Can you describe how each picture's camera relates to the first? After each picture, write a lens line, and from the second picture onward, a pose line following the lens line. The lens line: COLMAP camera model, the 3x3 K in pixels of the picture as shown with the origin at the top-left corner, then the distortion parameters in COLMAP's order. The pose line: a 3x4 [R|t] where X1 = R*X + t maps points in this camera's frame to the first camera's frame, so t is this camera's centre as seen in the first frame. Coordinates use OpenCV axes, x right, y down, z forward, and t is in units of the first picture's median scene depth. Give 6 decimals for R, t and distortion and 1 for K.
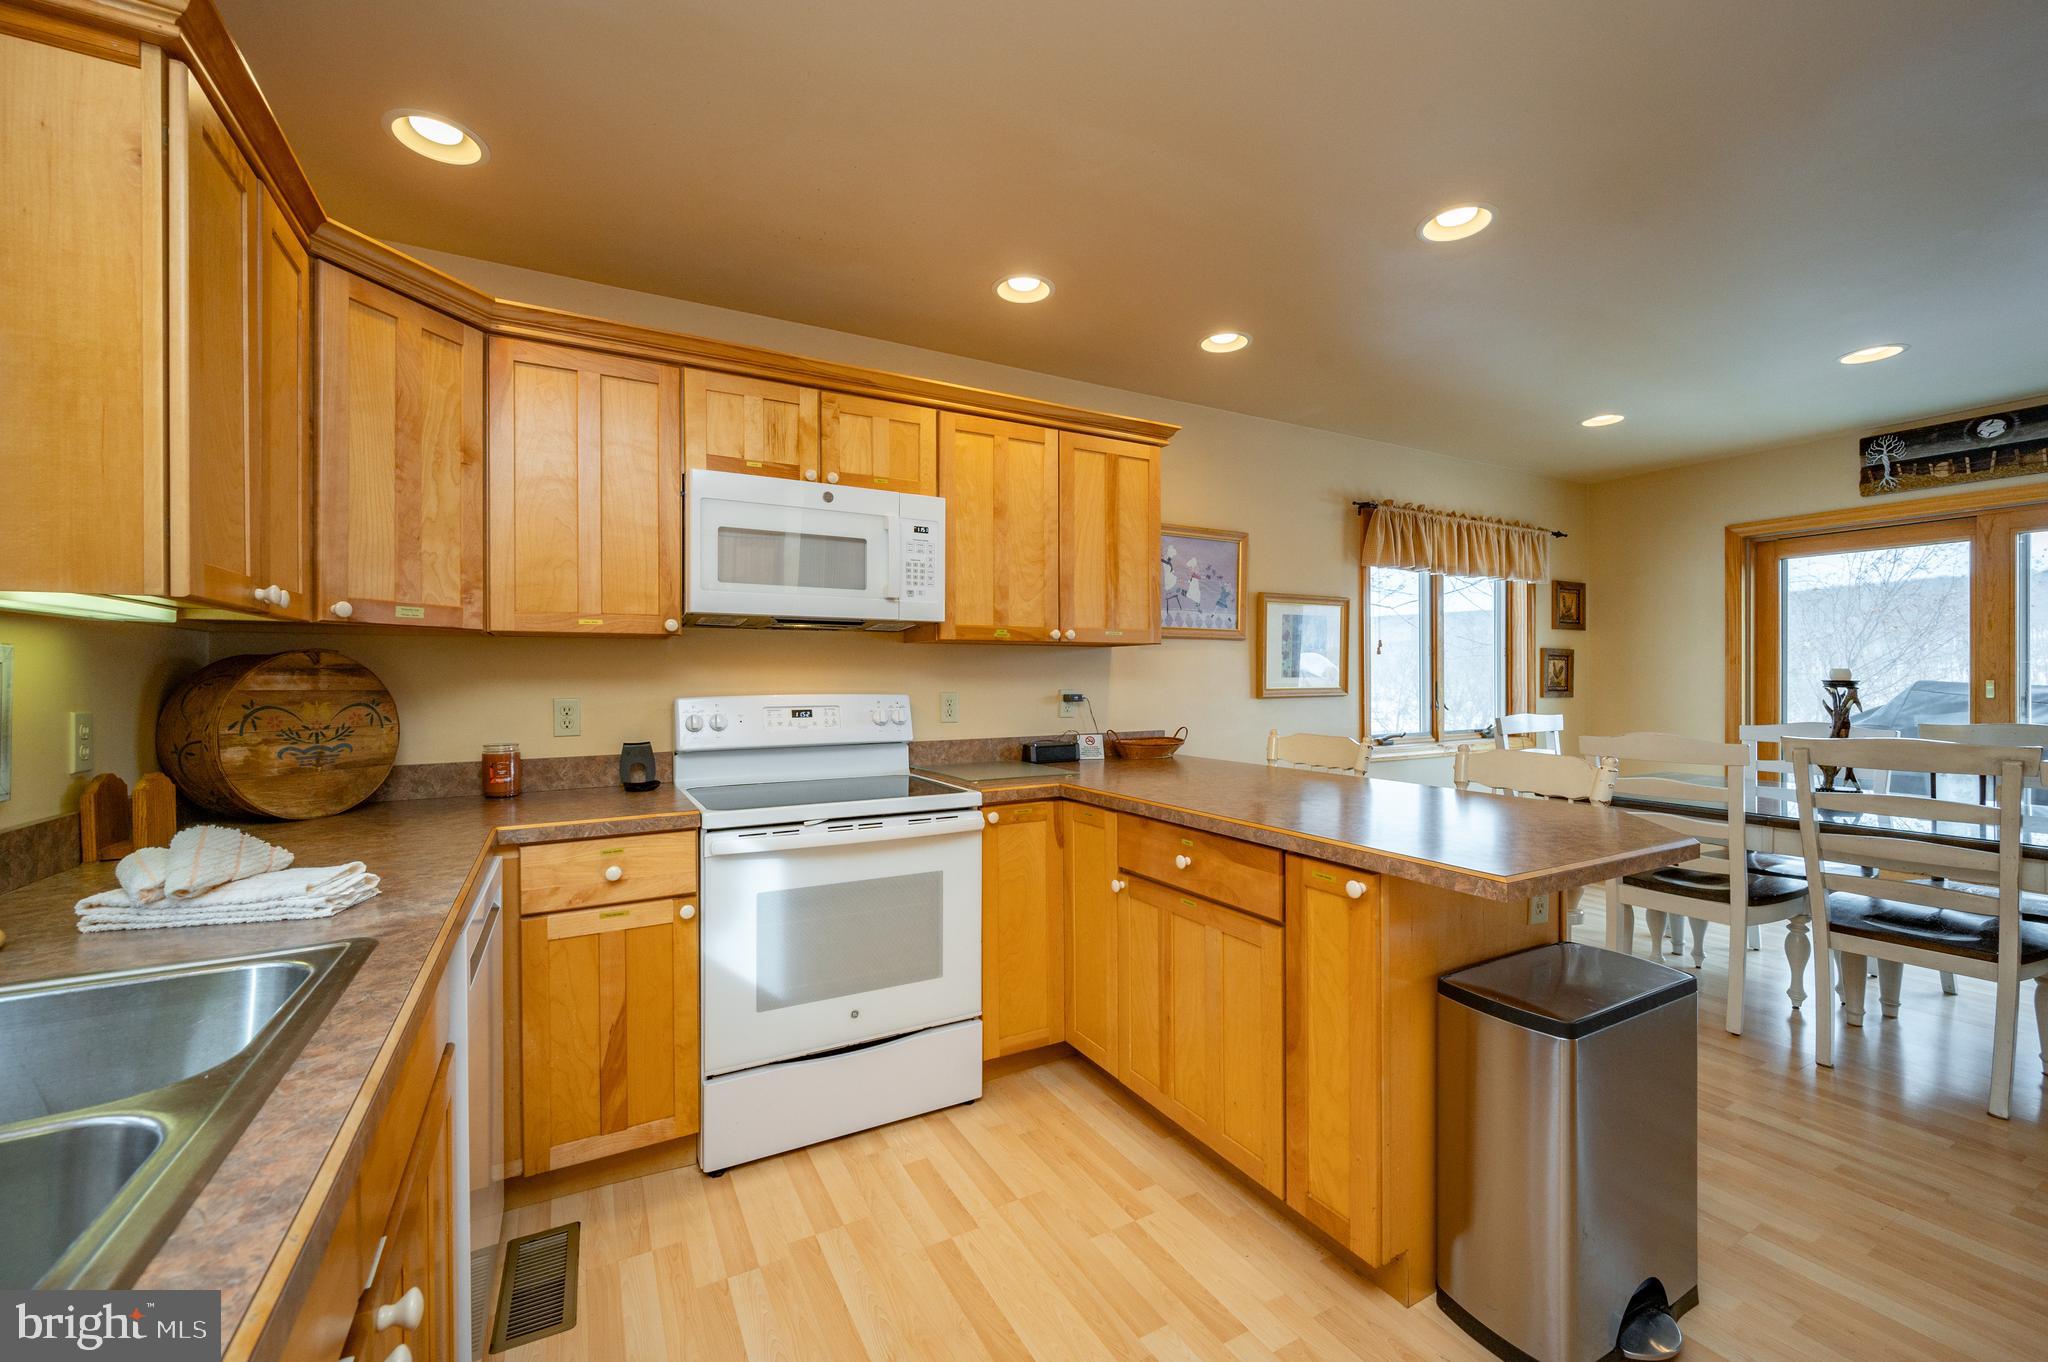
lens RADIAL K [[815.9, 0, 1012.5], [0, 815.9, 671.8], [0, 0, 1]] dist [-0.004115, 0.002178]
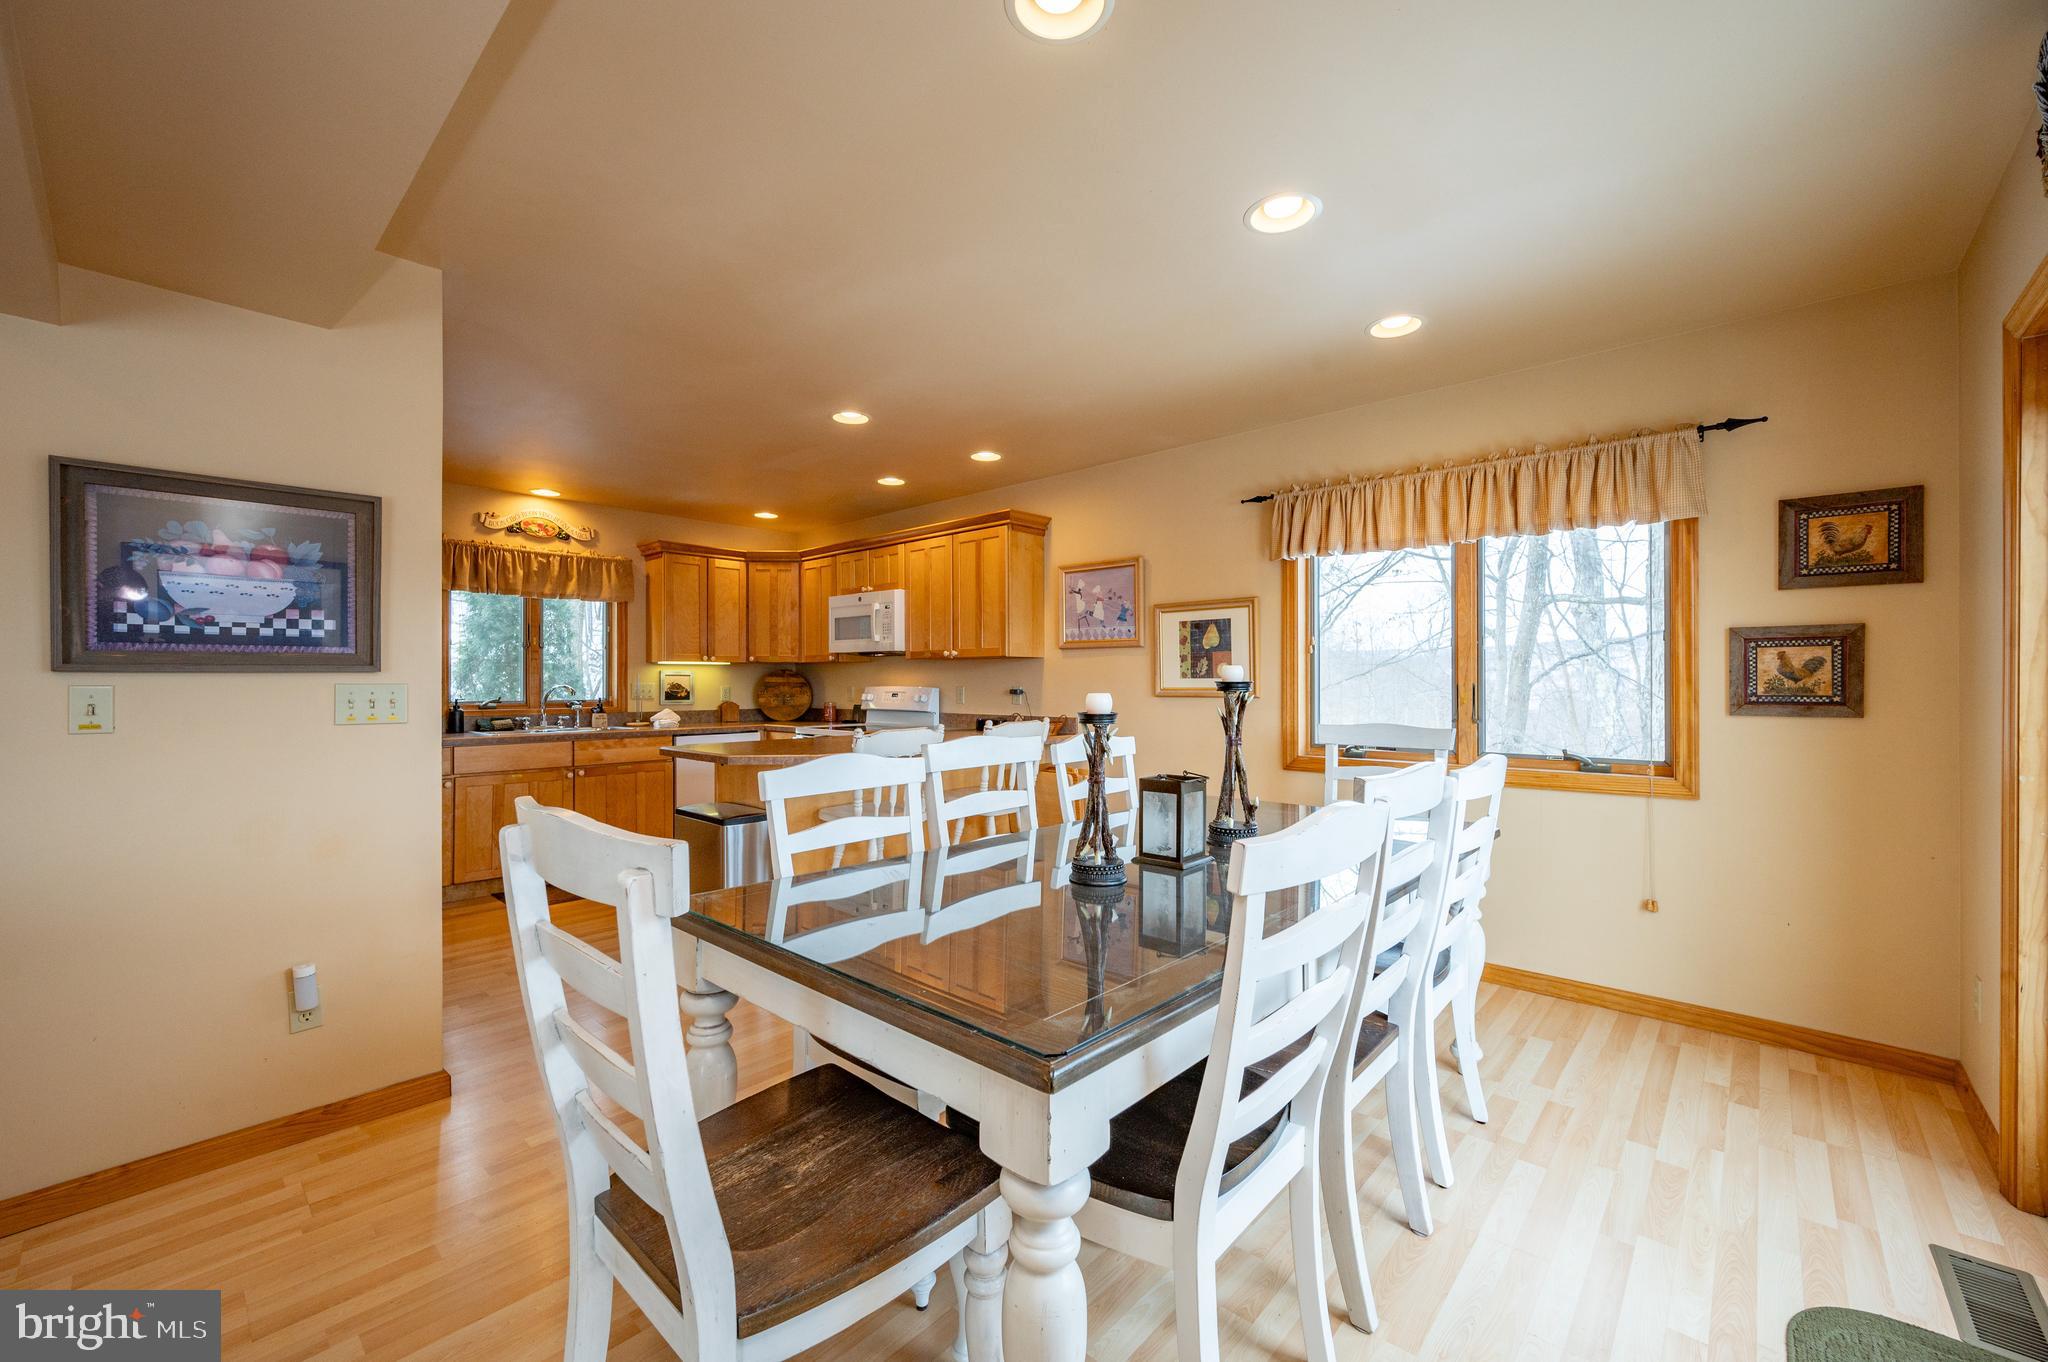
lens RADIAL K [[815.9, 0, 1048.4], [0, 815.9, 682.5], [0, 0, 1]] dist [-0.004115, 0.002178]
pose [[0.338839, 0.004229, -0.940835, 1.423473], [0.005708, 0.999962, 0.006550, 0.004594], [0.940827, -0.007589, 0.338802, 0.492705]]
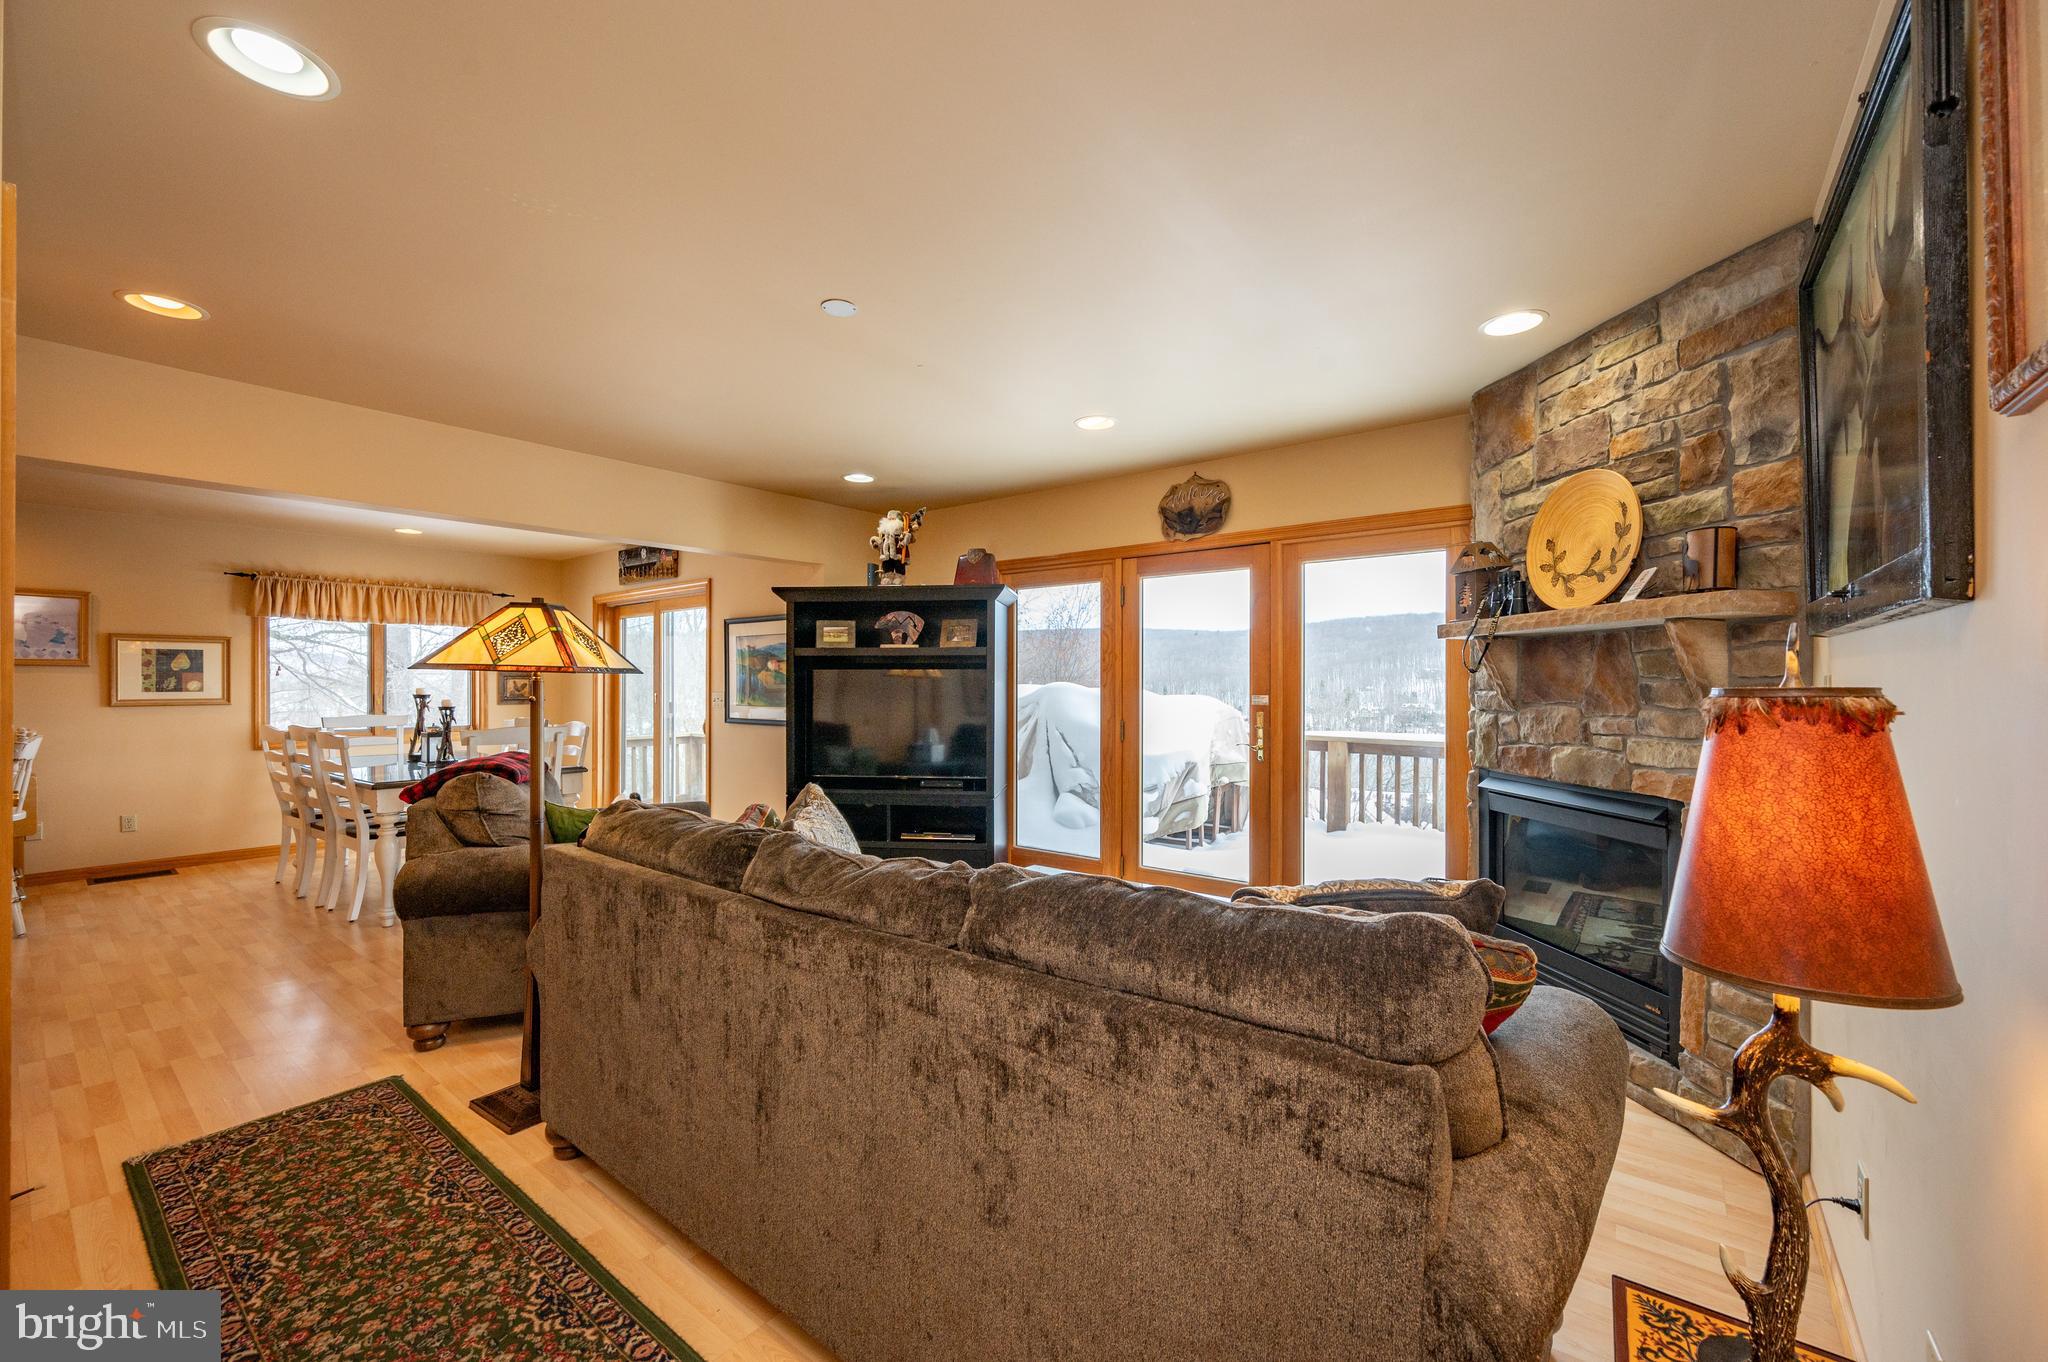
lens RADIAL K [[815.9, 0, 1015.7], [0, 815.9, 681.3], [0, 0, 1]] dist [-0.004115, 0.002178]
pose [[0.917314, 0.003281, 0.398150, 1.282927], [-0.003800, 0.999993, 0.000514, -0.020540], [-0.398146, -0.001985, 0.917320, -1.039558]]
